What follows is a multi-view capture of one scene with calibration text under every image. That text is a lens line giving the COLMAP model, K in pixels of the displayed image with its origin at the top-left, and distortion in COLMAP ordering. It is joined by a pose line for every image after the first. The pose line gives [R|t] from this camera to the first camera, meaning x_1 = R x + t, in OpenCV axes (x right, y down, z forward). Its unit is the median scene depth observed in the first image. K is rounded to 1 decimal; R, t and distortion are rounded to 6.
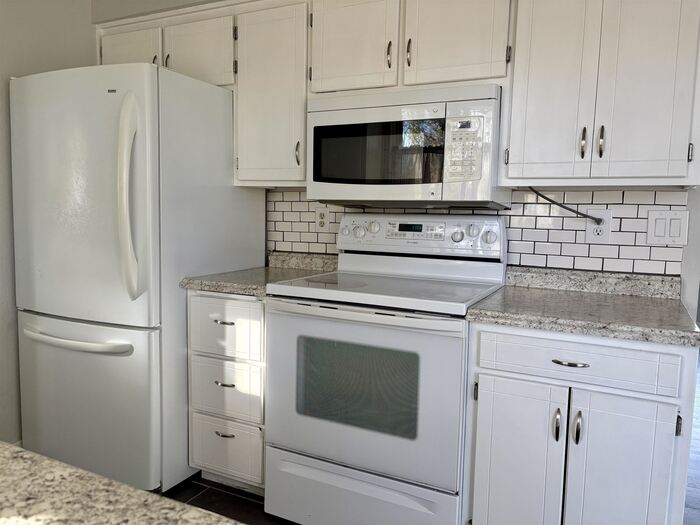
lens RADIAL K [[532.0, 0, 348.8], [0, 532.0, 261.1], [0, 0, 1]] dist [0.033258, 0.001976]
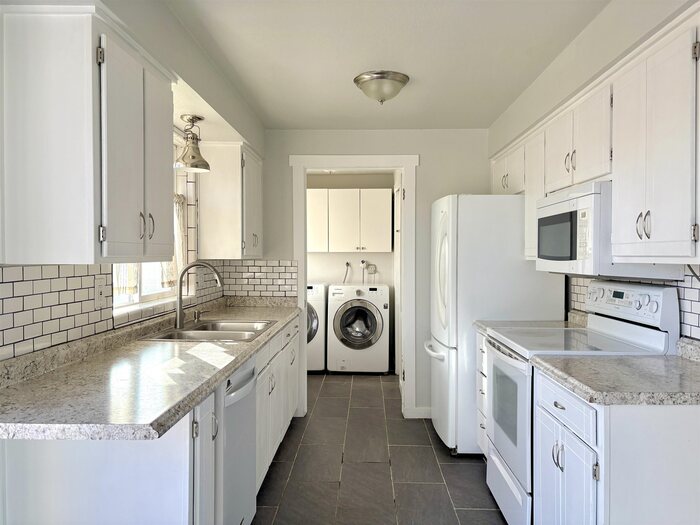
lens RADIAL K [[532.0, 0, 350.6], [0, 532.0, 261.9], [0, 0, 1]] dist [0.033258, 0.001976]
pose [[0.421947, -0.011719, -0.906545, 0.974372], [-0.076292, 0.995911, -0.048384, -0.035159], [0.903405, 0.089578, 0.419327, -0.012697]]
